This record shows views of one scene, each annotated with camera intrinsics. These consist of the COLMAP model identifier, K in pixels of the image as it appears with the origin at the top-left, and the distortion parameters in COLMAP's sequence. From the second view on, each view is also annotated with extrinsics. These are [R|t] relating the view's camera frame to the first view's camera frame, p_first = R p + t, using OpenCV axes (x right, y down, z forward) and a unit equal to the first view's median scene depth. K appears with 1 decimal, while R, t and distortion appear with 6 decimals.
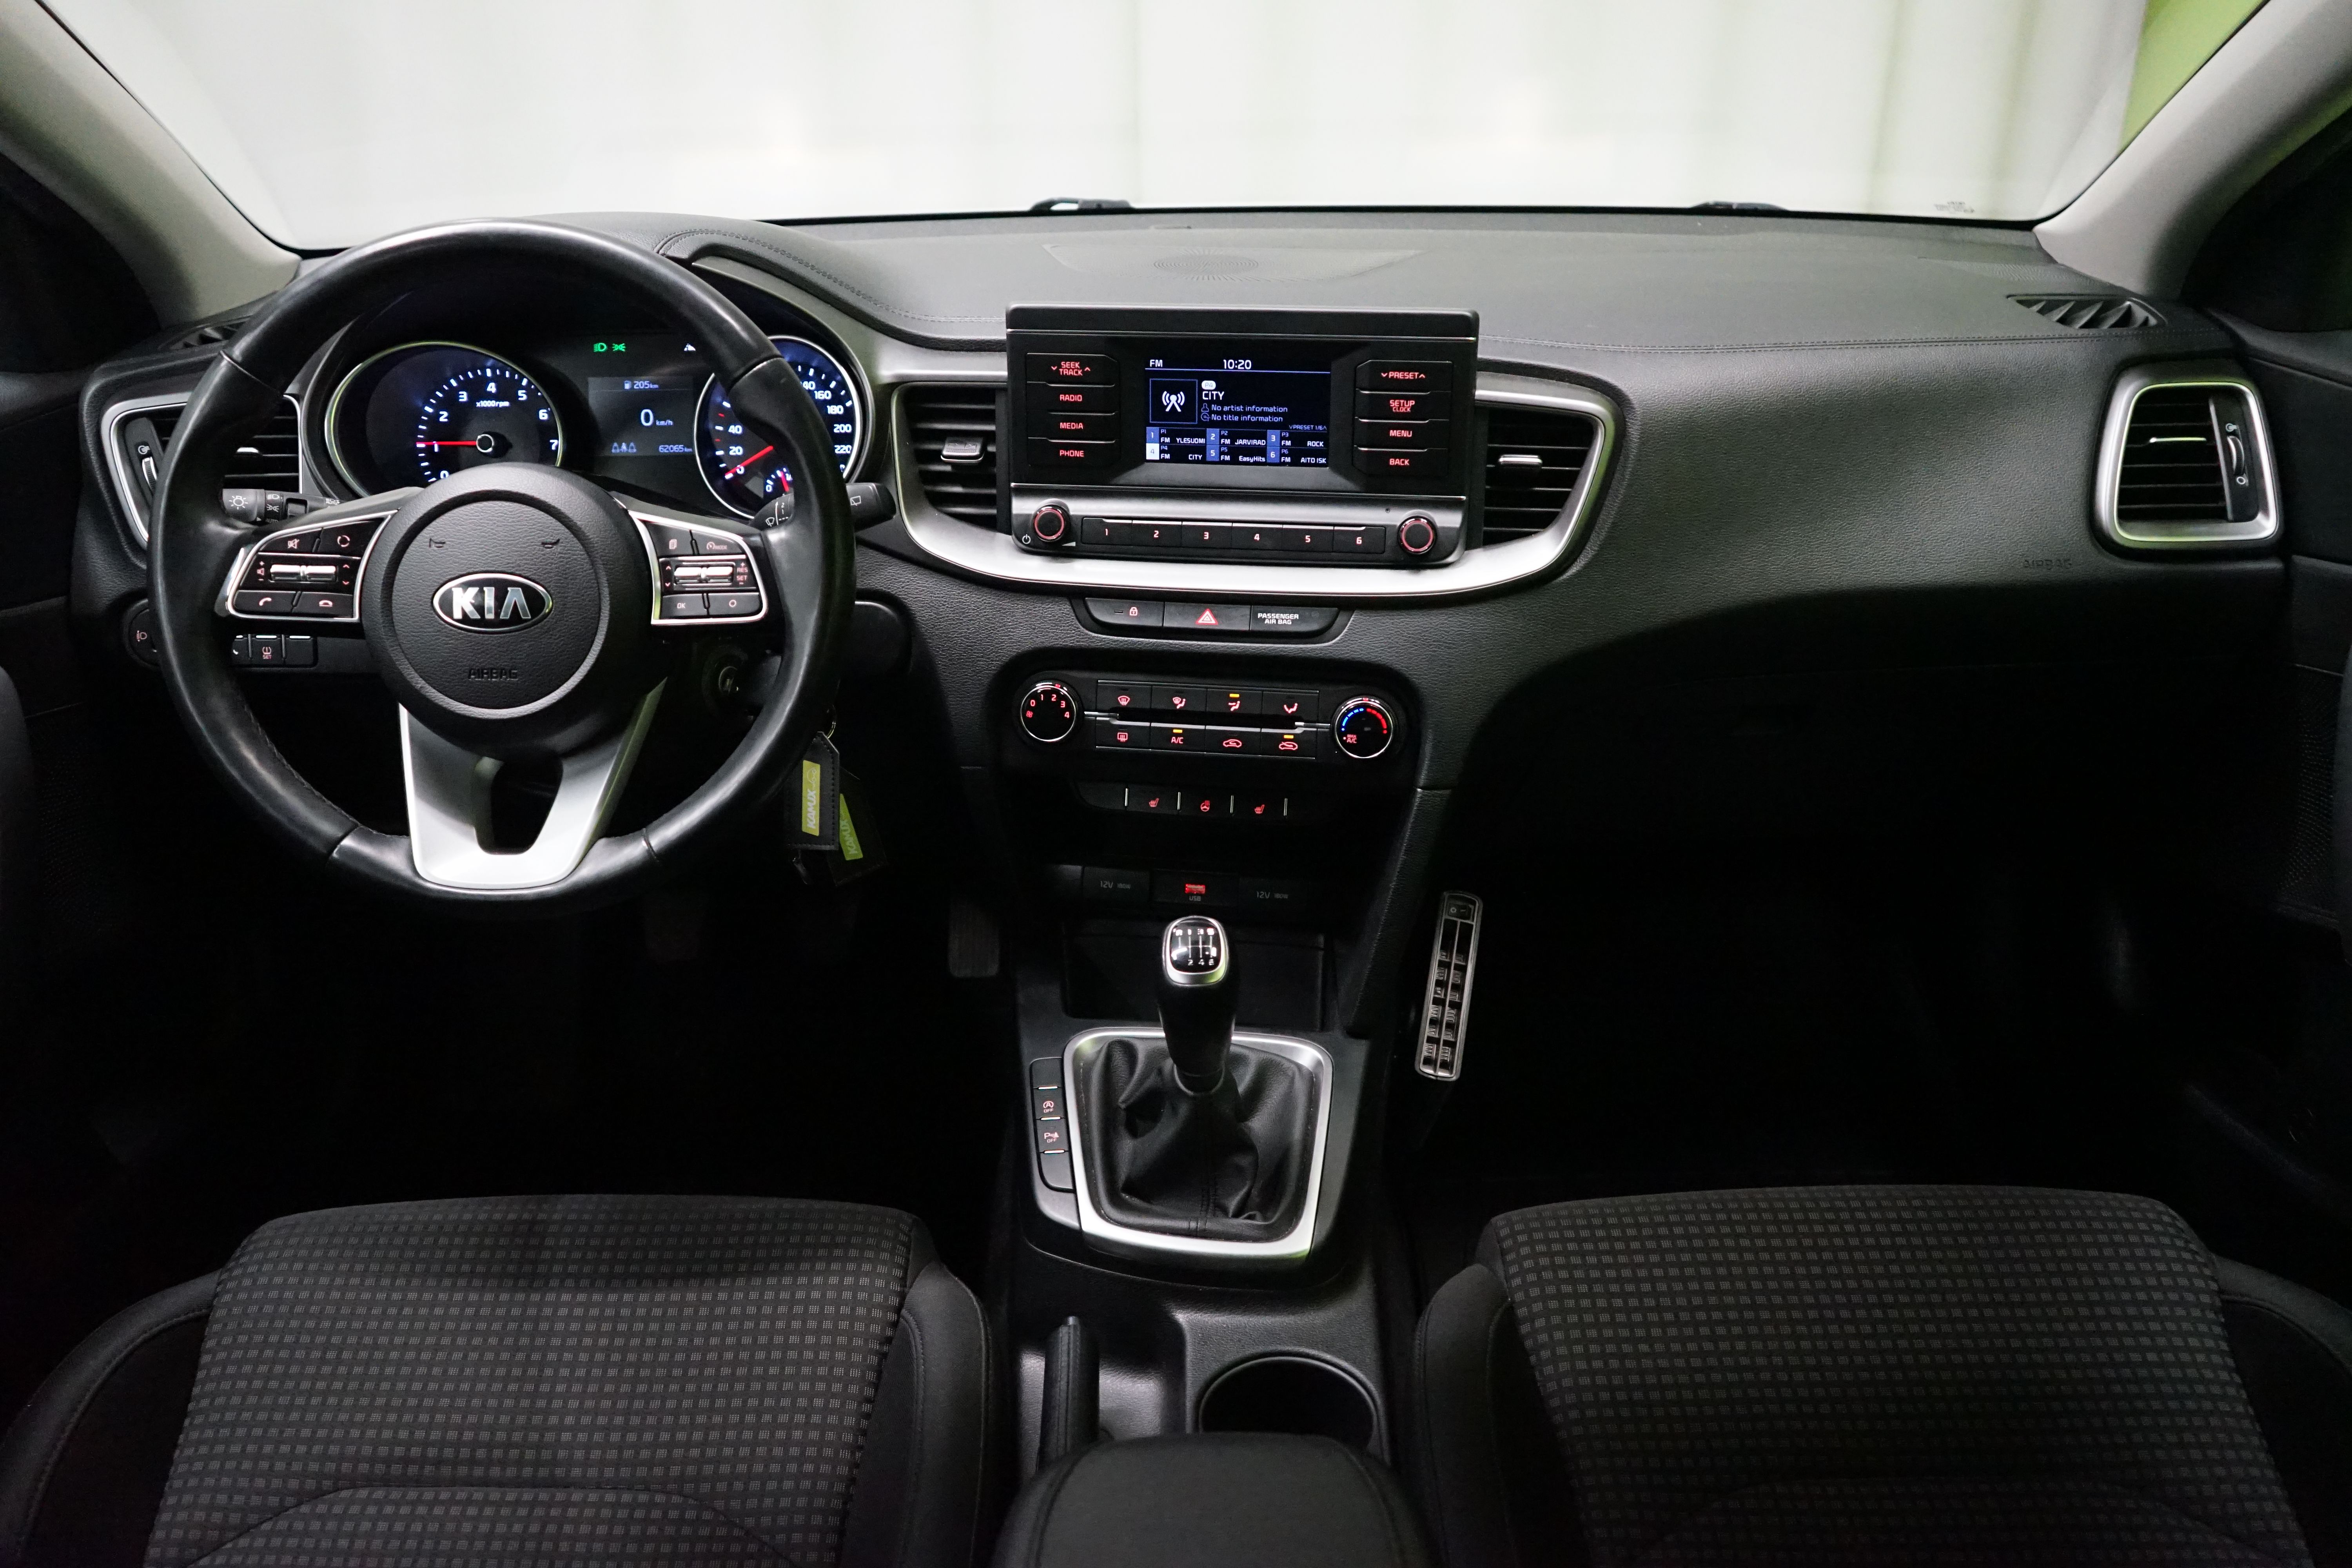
lens RADIAL K [[1883.7, 0, 1176.0], [0, 1883.7, 784.0], [0, 0, 1]] dist [-0.008382, -0.001647]
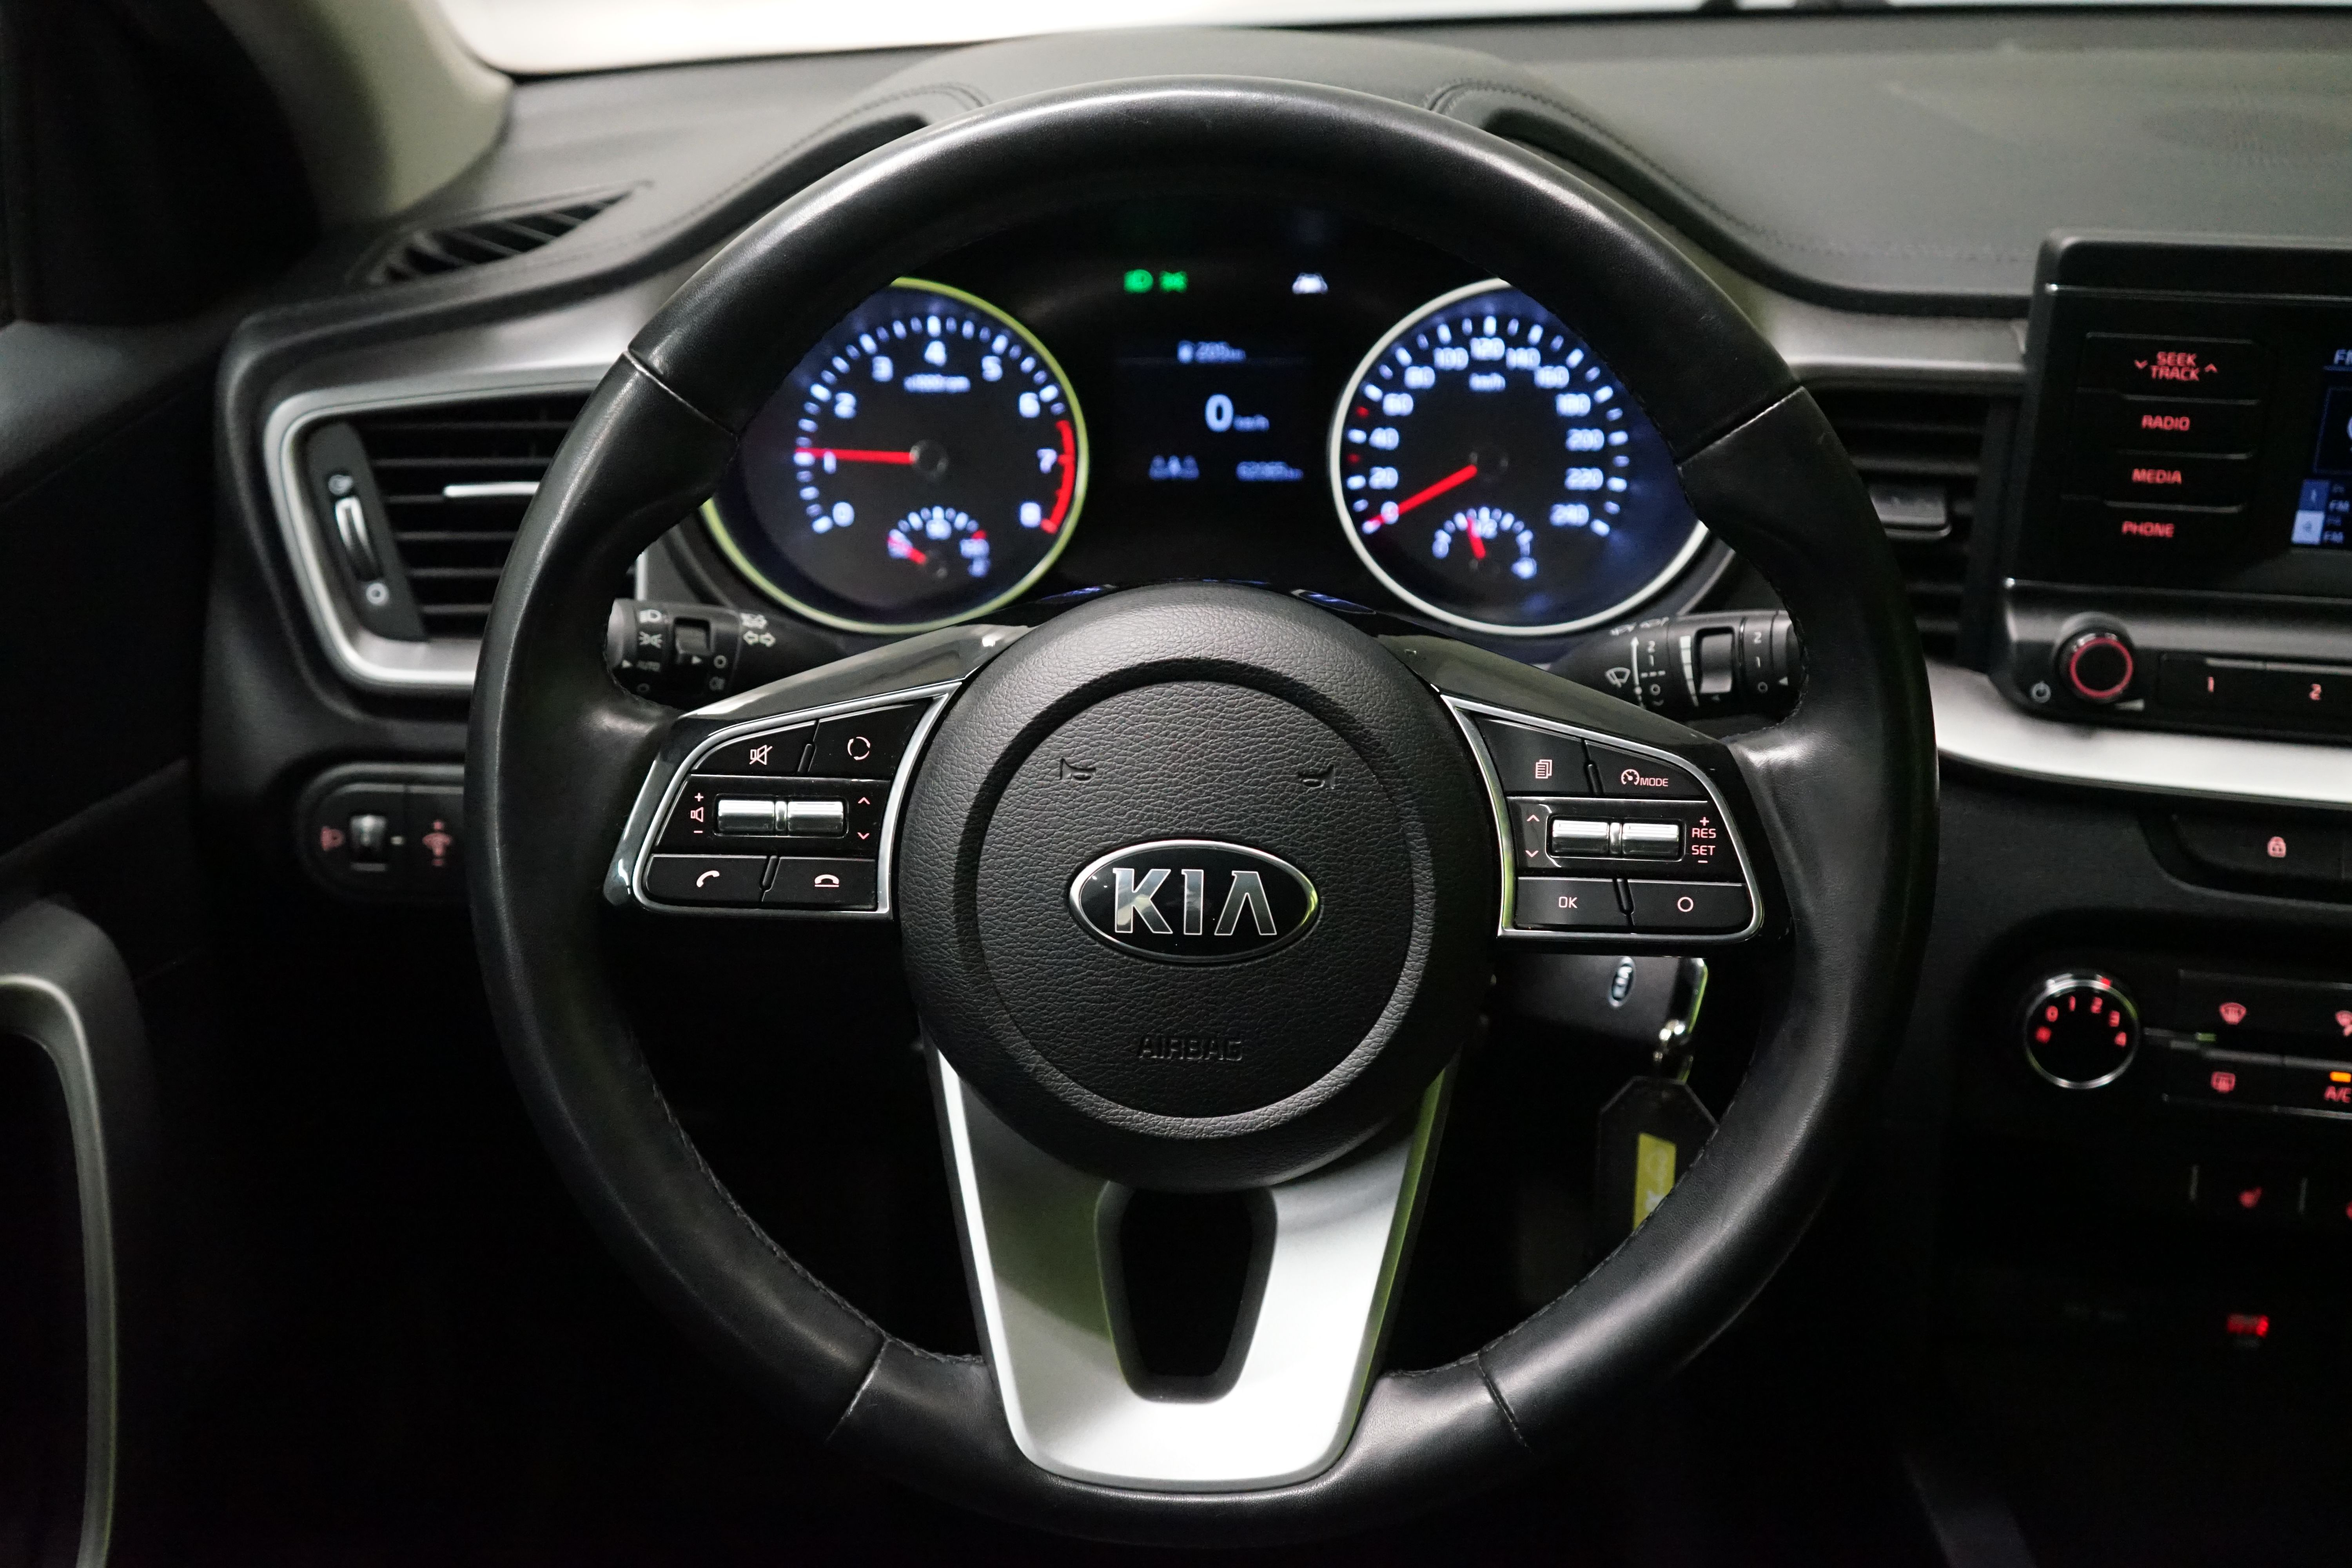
lens RADIAL K [[2461.9, 0, 1159.4], [0, 2461.9, 770.7], [0, 0, 1]] dist [-0.001741, 0.018502]
pose [[0.999072, 0.022017, -0.037007, -0.299295], [-0.020830, 0.999266, 0.032145, -0.127148], [0.037688, -0.031344, 0.998798, 0.325343]]
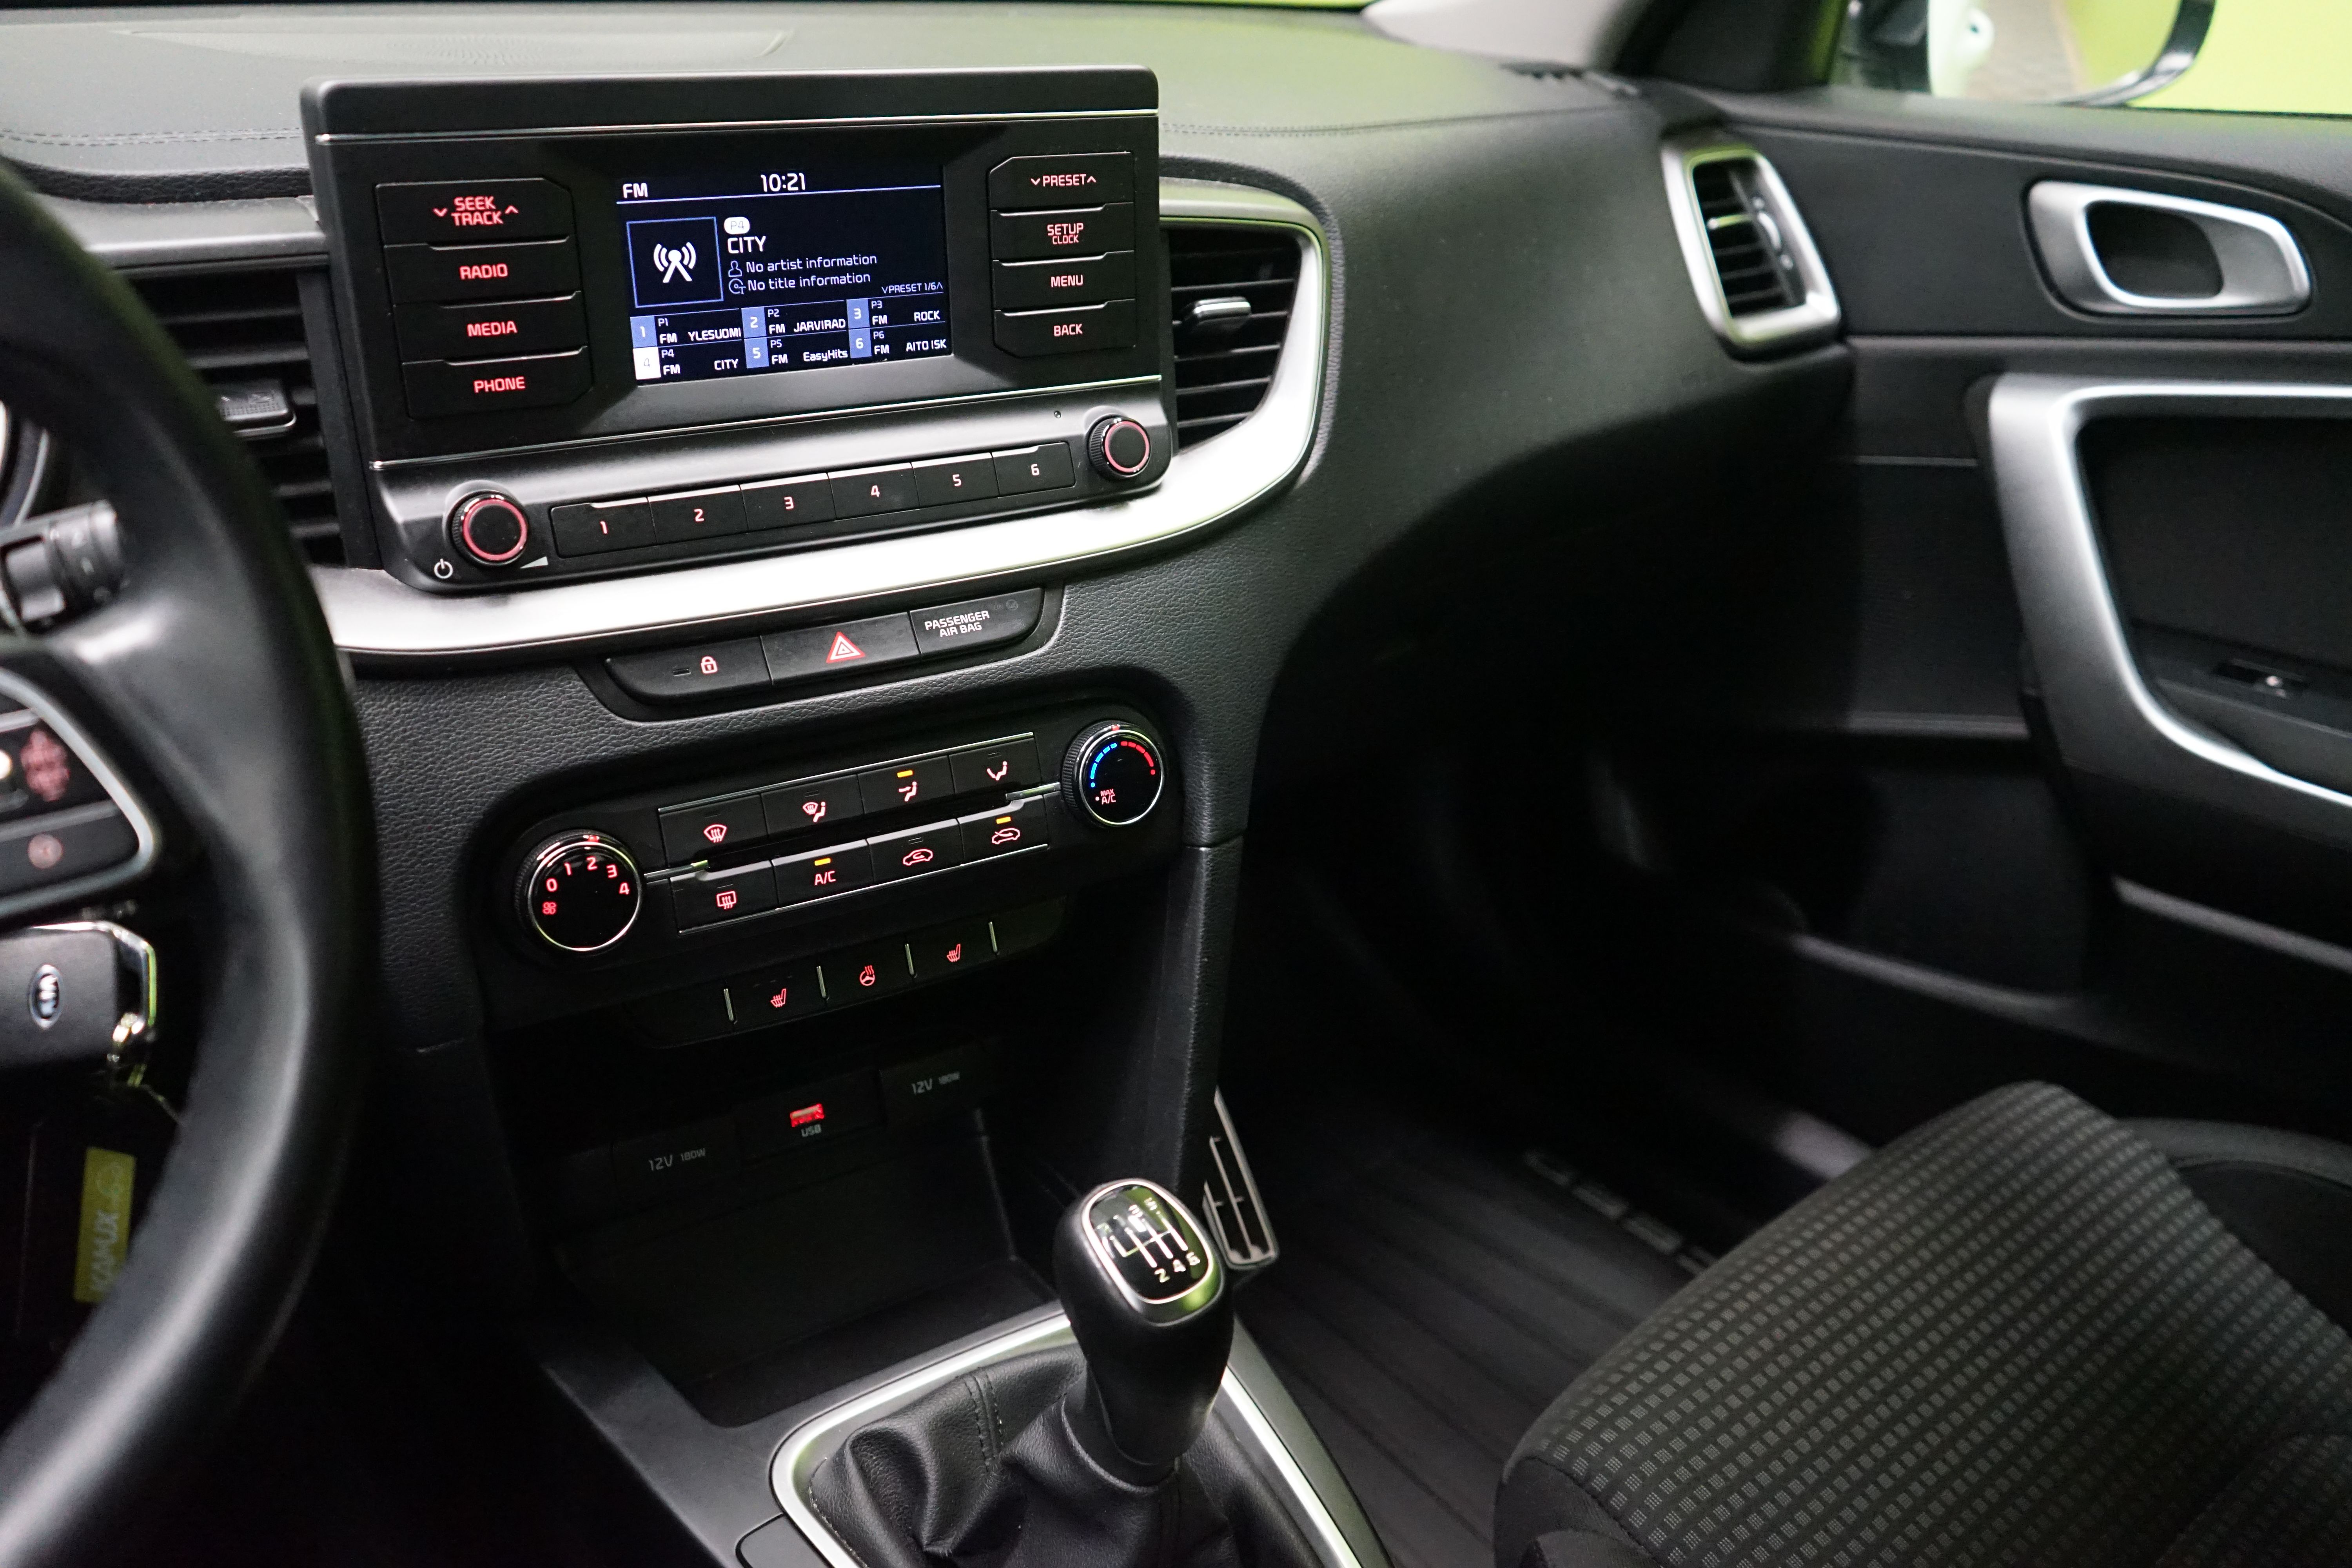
lens RADIAL K [[1883.7, 0, 1176.0], [0, 1883.7, 784.0], [0, 0, 1]] dist [-0.008382, -0.001647]
pose [[0.769342, -0.242857, 0.590875, -0.240918], [0.229040, 0.968292, 0.099761, -0.081948], [-0.596367, 0.058584, 0.800572, 0.501955]]
